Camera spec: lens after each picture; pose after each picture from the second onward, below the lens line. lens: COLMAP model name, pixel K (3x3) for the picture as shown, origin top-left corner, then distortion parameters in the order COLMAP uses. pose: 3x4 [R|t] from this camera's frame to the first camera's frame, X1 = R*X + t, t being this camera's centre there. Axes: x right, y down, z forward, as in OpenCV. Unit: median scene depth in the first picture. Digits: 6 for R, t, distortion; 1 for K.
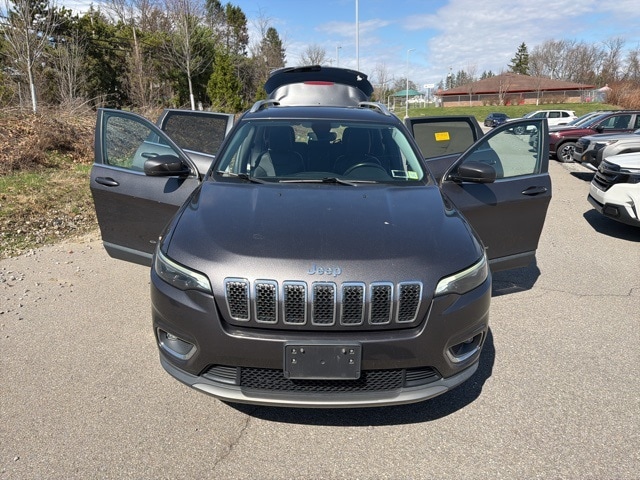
lens RADIAL K [[458.4, 0, 321.0], [0, 458.4, 240.0], [0, 0, 1]] dist [0.033960, -0.037229]
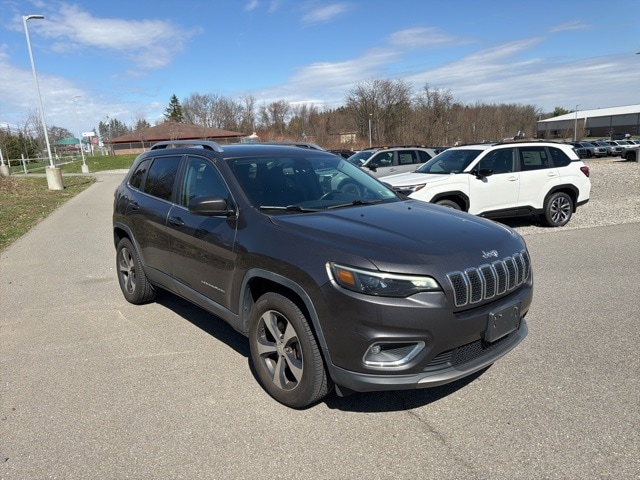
lens RADIAL K [[458.4, 0, 323.8], [0, 458.4, 238.0], [0, 0, 1]] dist [0.033960, -0.037229]
pose [[0.753370, -0.149621, 0.640349, -0.576606], [0.213296, 0.976723, -0.022726, -0.027062], [-0.622043, 0.153705, 0.767748, 0.121728]]
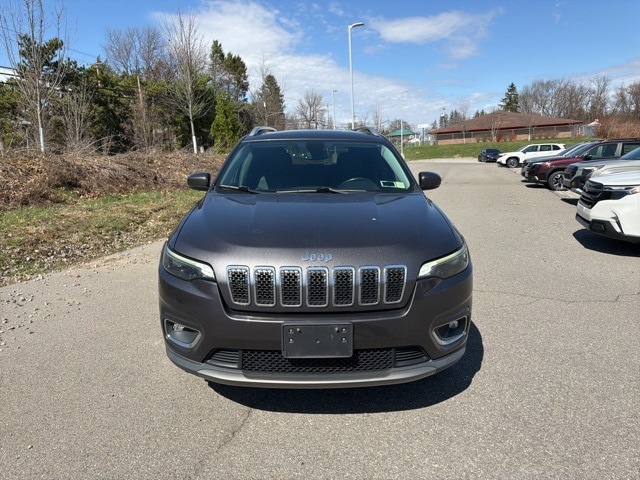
lens RADIAL K [[458.4, 0, 321.2], [0, 458.4, 237.8], [0, 0, 1]] dist [0.033960, -0.037229]
pose [[0.999721, -0.023600, -0.000596, 0.008610], [0.023449, 0.995609, -0.090622, 0.055855], [0.002732, 0.090583, 0.995885, -0.047055]]
